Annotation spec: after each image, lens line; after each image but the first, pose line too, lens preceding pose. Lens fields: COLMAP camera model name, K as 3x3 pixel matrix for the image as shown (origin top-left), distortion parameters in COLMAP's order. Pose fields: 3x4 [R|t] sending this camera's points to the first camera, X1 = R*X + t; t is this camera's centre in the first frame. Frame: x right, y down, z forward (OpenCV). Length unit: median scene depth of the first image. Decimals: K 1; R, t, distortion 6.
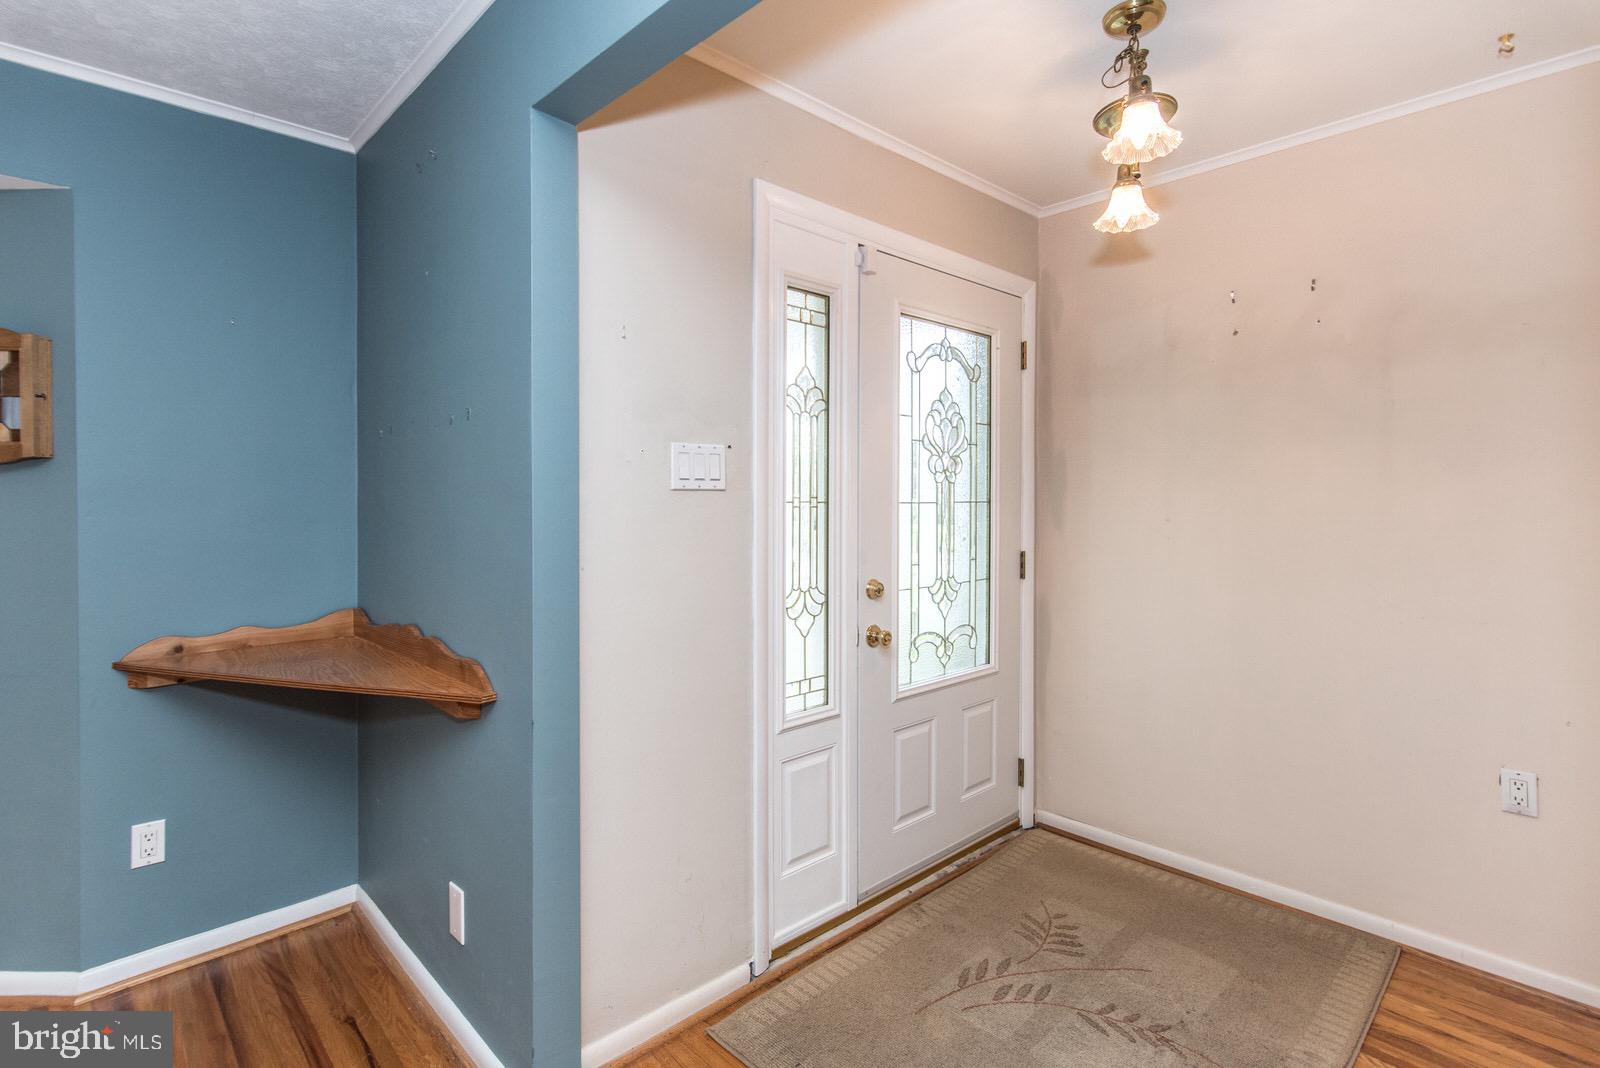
lens RADIAL K [[788.3, 0, 794.5], [0, 788.3, 523.9], [0, 0, 1]] dist [0.003525, -0.000409]
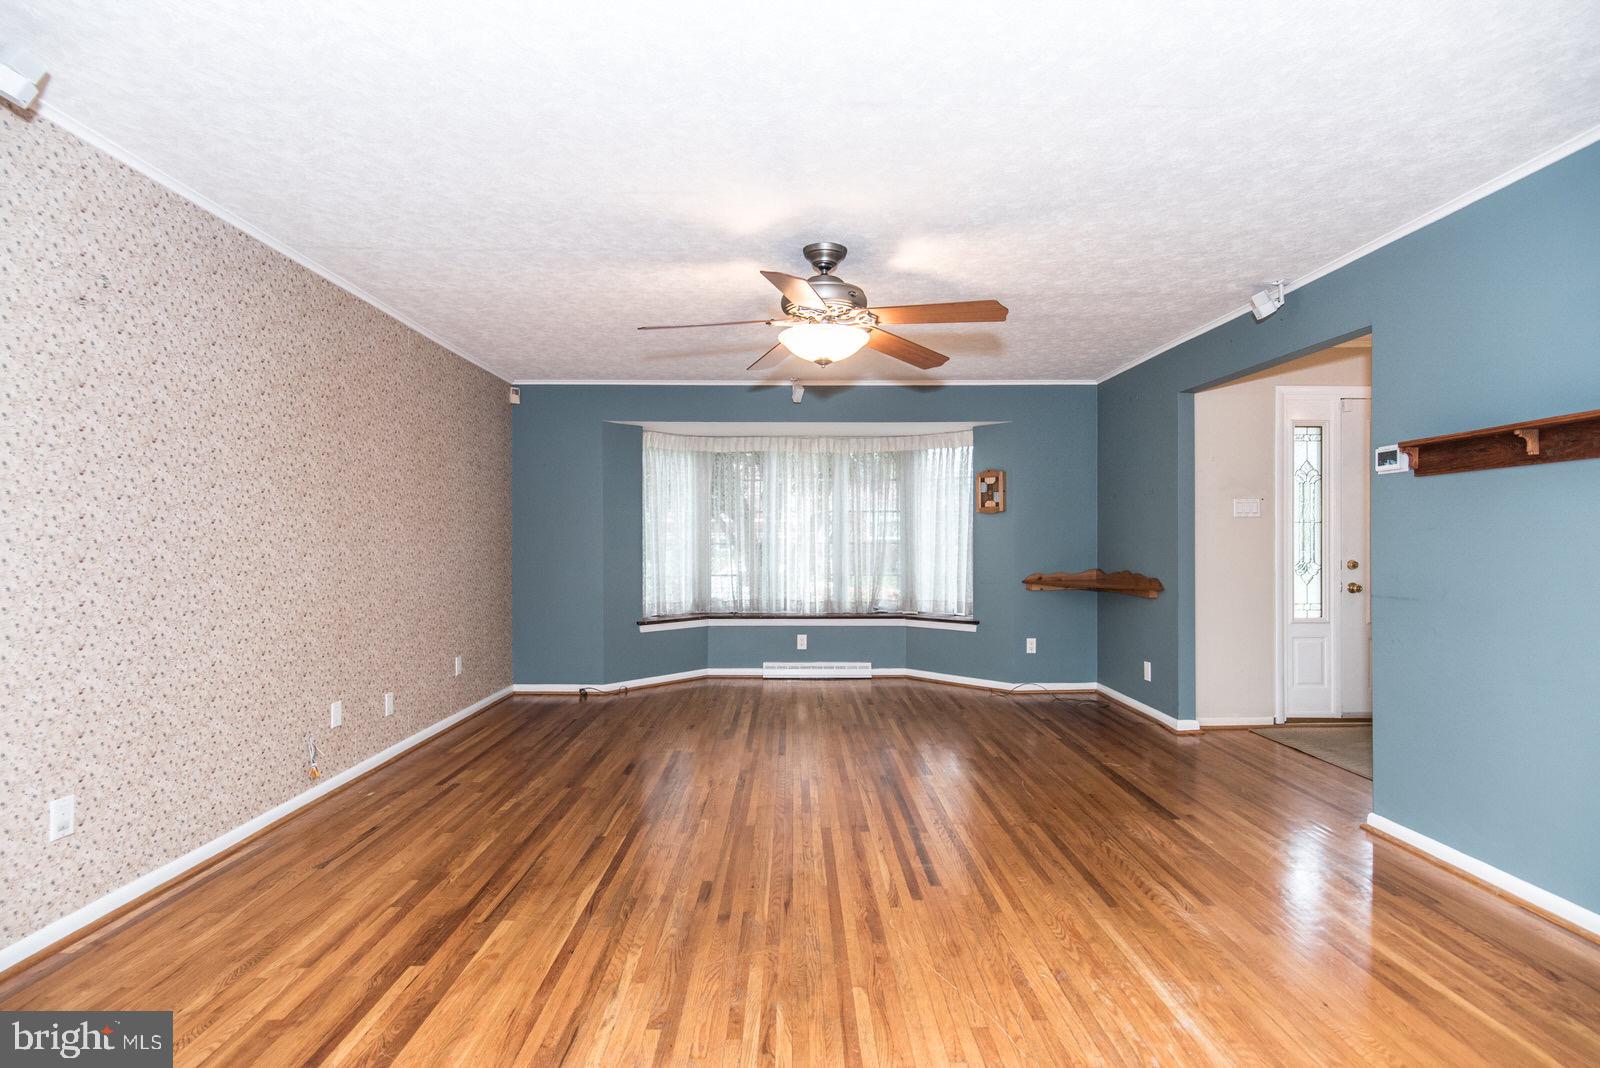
lens RADIAL K [[788.3, 0, 795.1], [0, 788.3, 530.7], [0, 0, 1]] dist [0.003525, -0.000409]
pose [[0.737035, -0.005828, -0.675830, 0.456410], [-0.005860, 0.999870, -0.015013, 0.037065], [0.675829, 0.015026, 0.736905, -1.608985]]
